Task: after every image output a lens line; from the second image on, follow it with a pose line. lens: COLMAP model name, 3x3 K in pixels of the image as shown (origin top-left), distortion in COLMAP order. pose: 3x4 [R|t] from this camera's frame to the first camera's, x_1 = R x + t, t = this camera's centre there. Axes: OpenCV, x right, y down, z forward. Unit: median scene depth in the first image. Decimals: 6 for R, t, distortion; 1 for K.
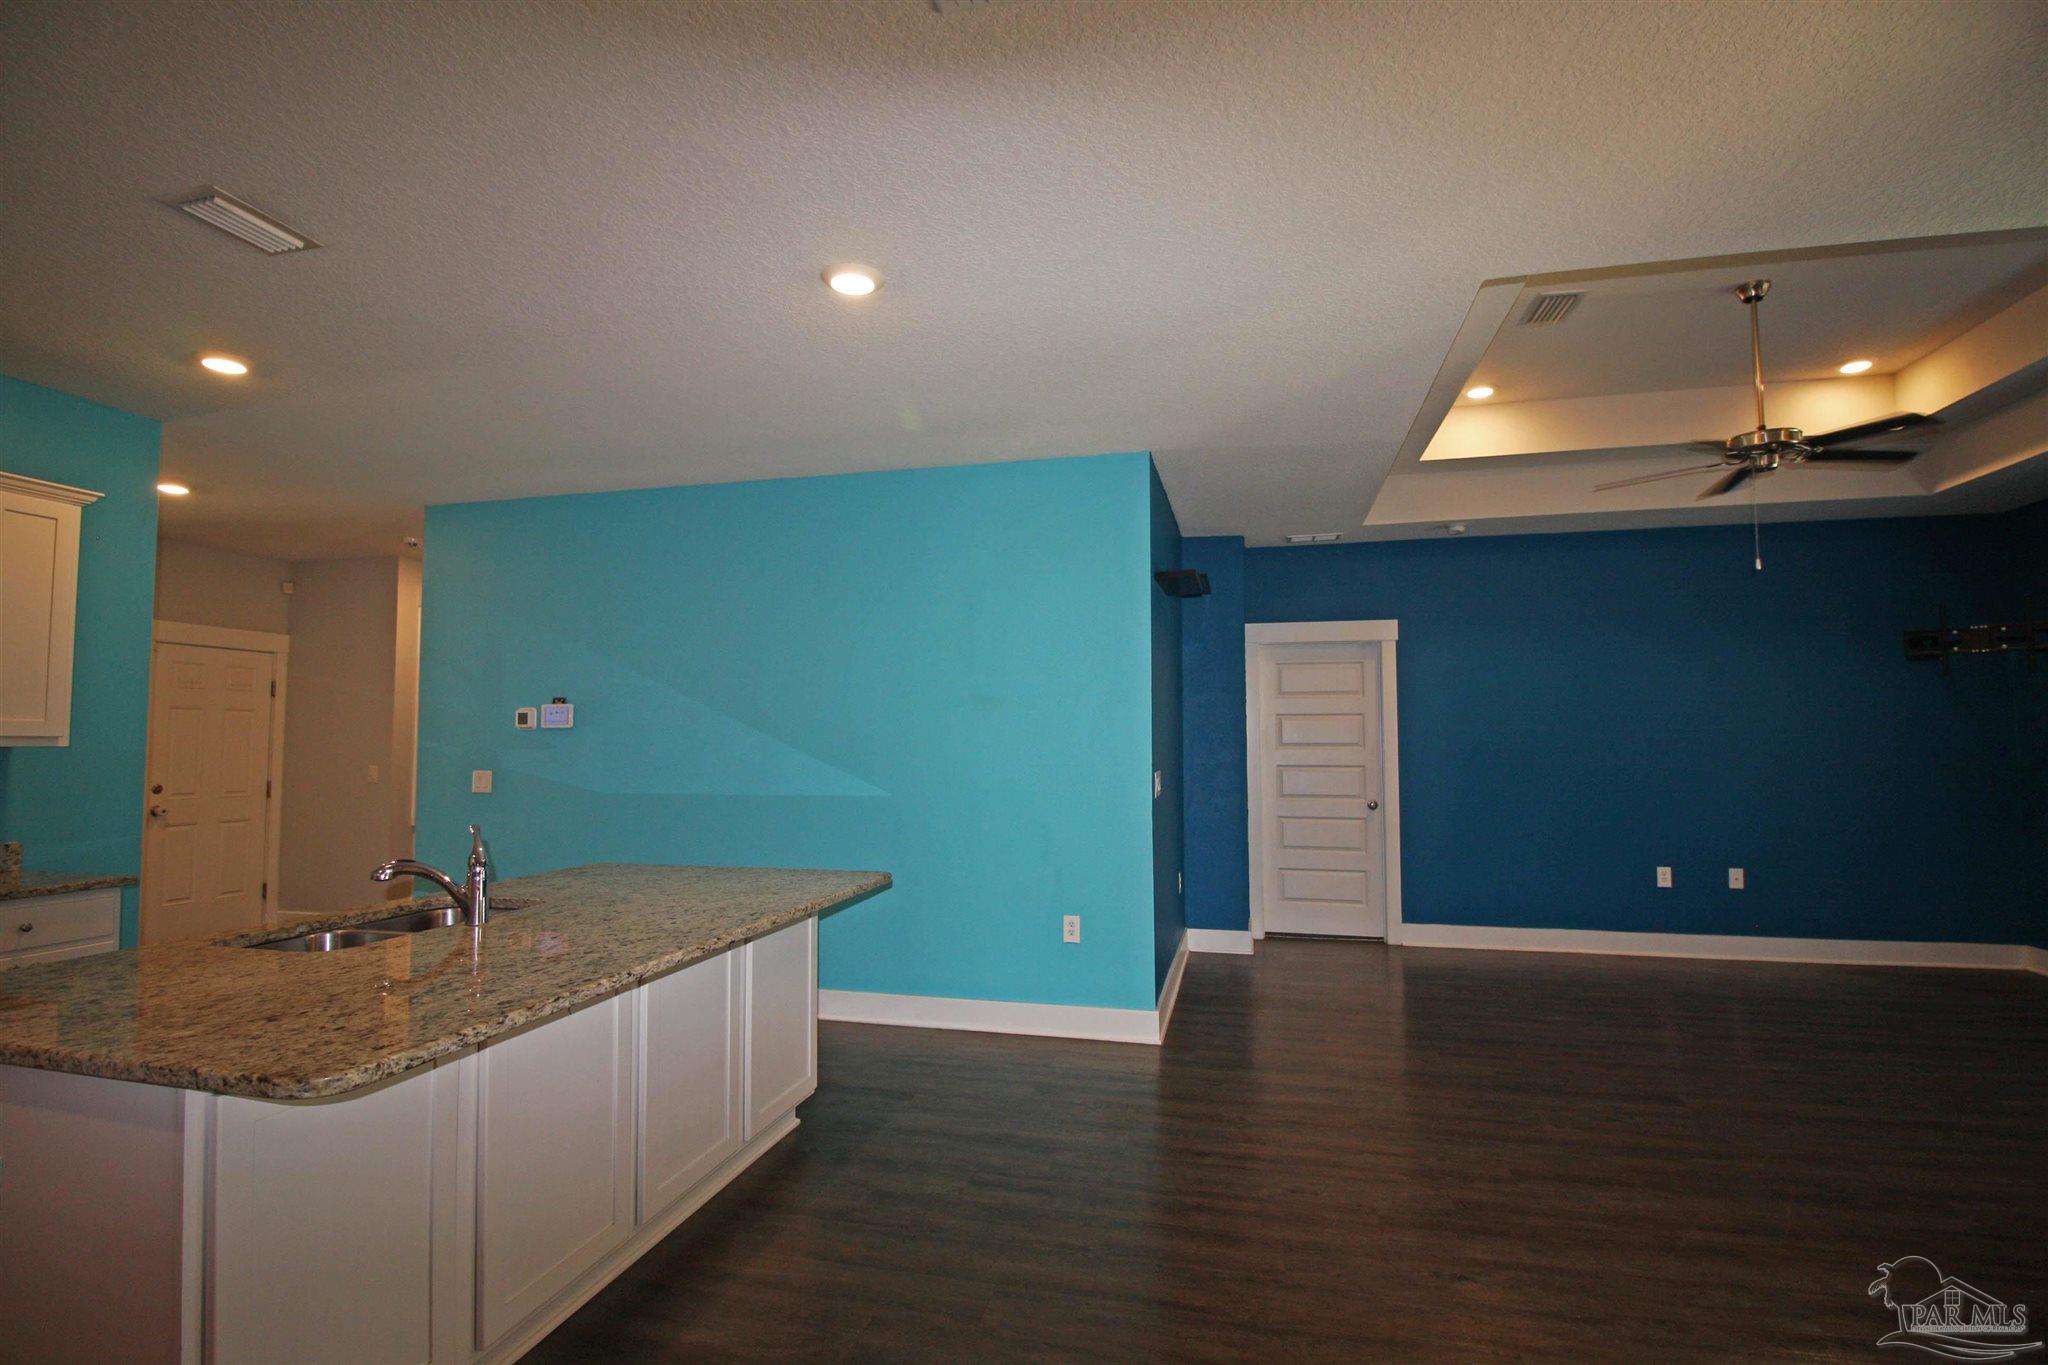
lens RADIAL K [[950.8, 0, 1024.8], [0, 950.8, 687.1], [0, 0, 1]] dist [-0.001530, -0.012333]
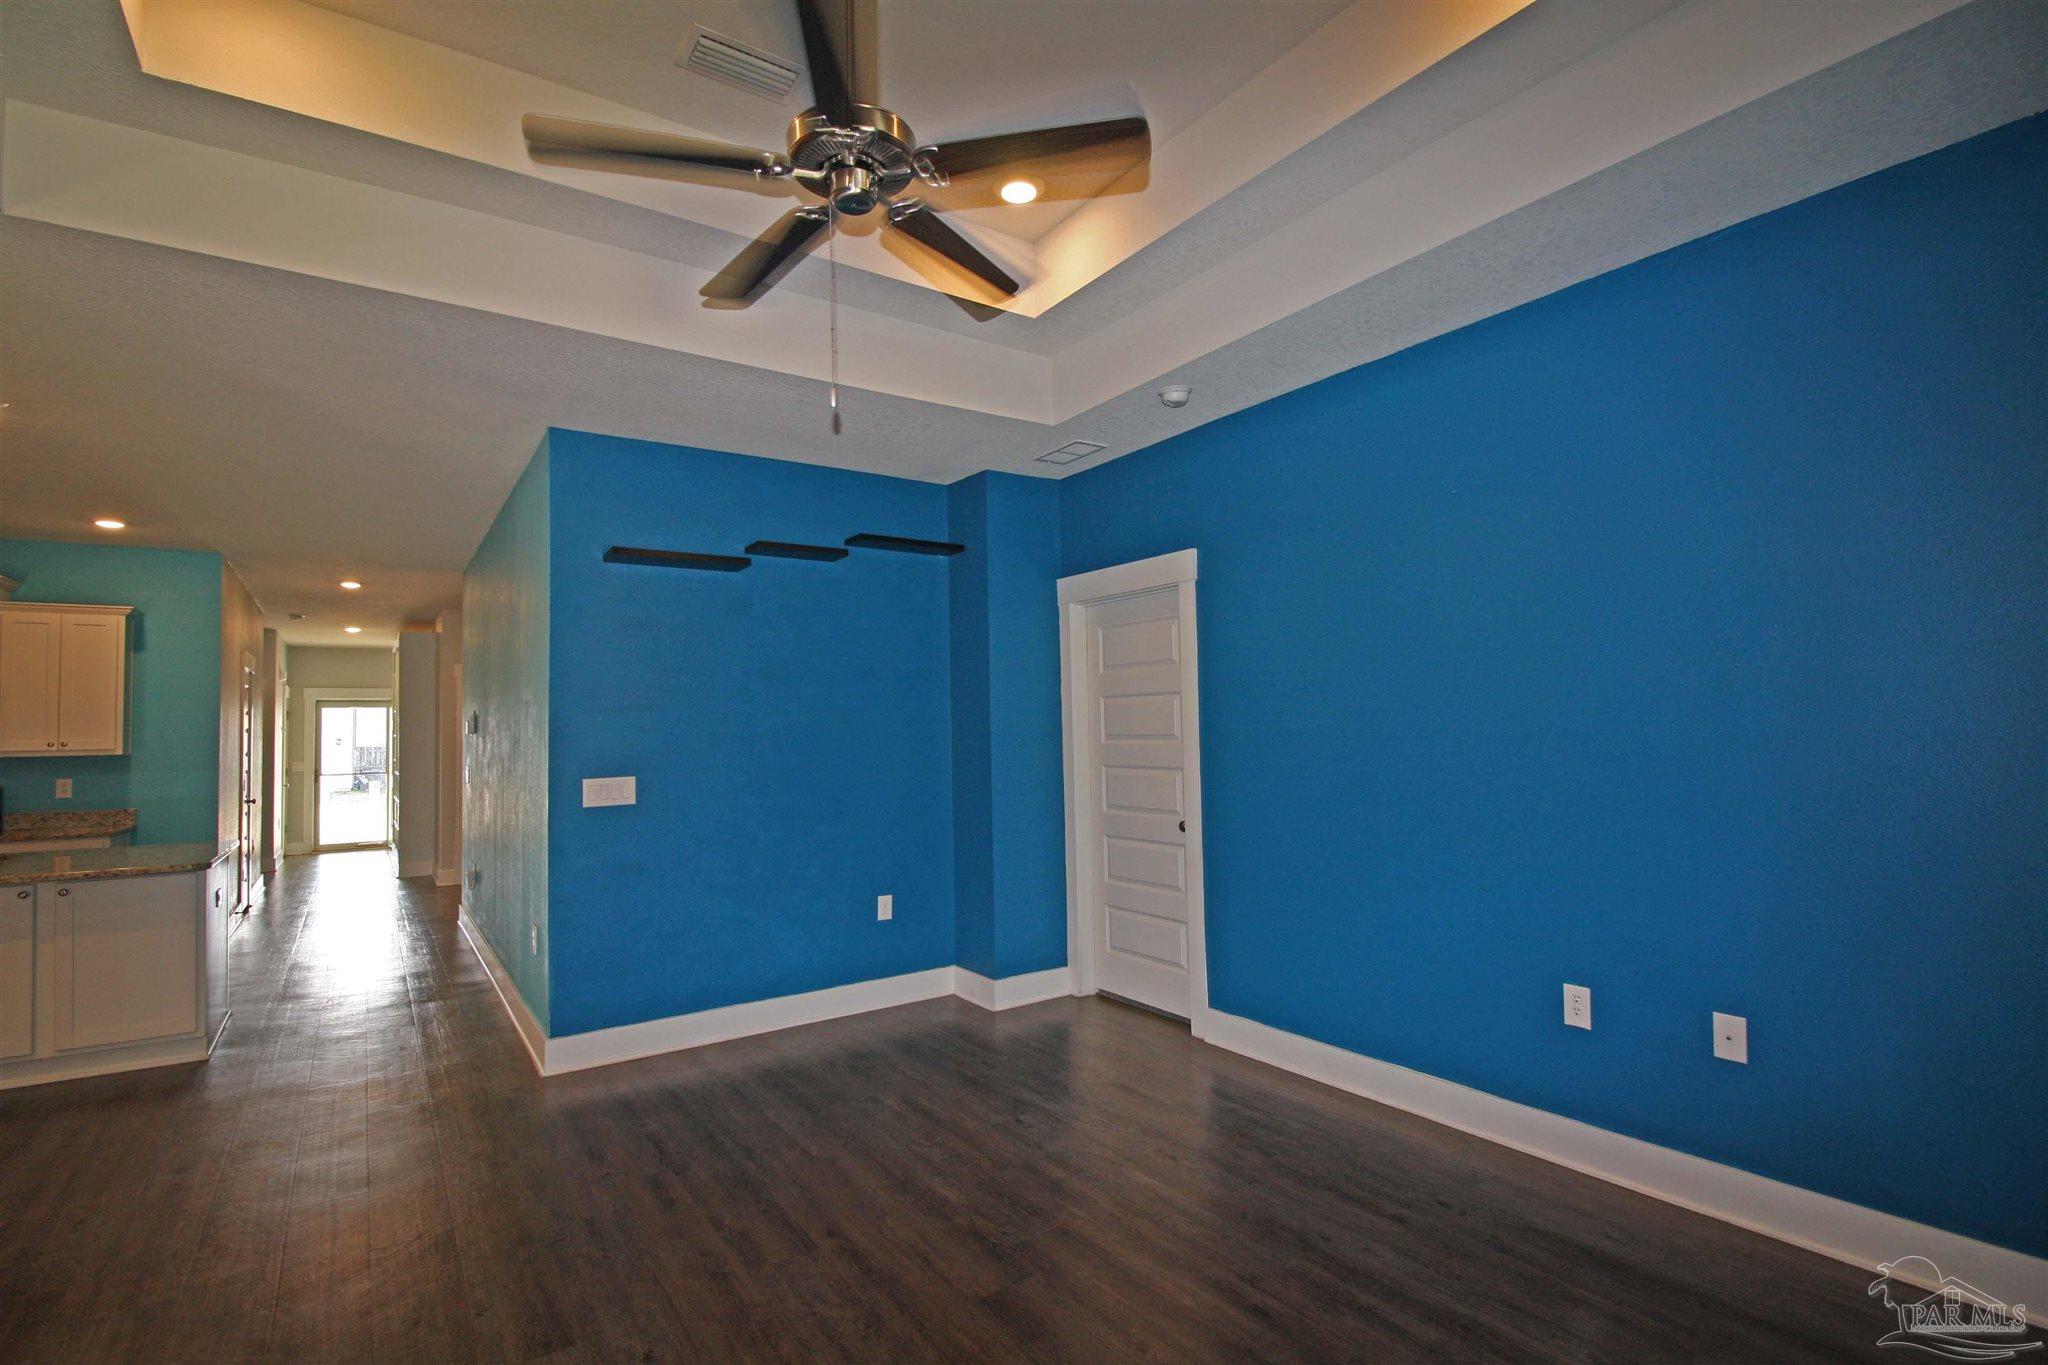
lens RADIAL K [[950.8, 0, 1024.8], [0, 950.8, 687.1], [0, 0, 1]] dist [-0.001530, -0.012333]
pose [[0.749593, -0.046254, -0.660281, 0.799860], [0.056504, 0.998386, -0.005792, 0.025152], [0.659483, -0.032967, 0.750996, 0.460324]]
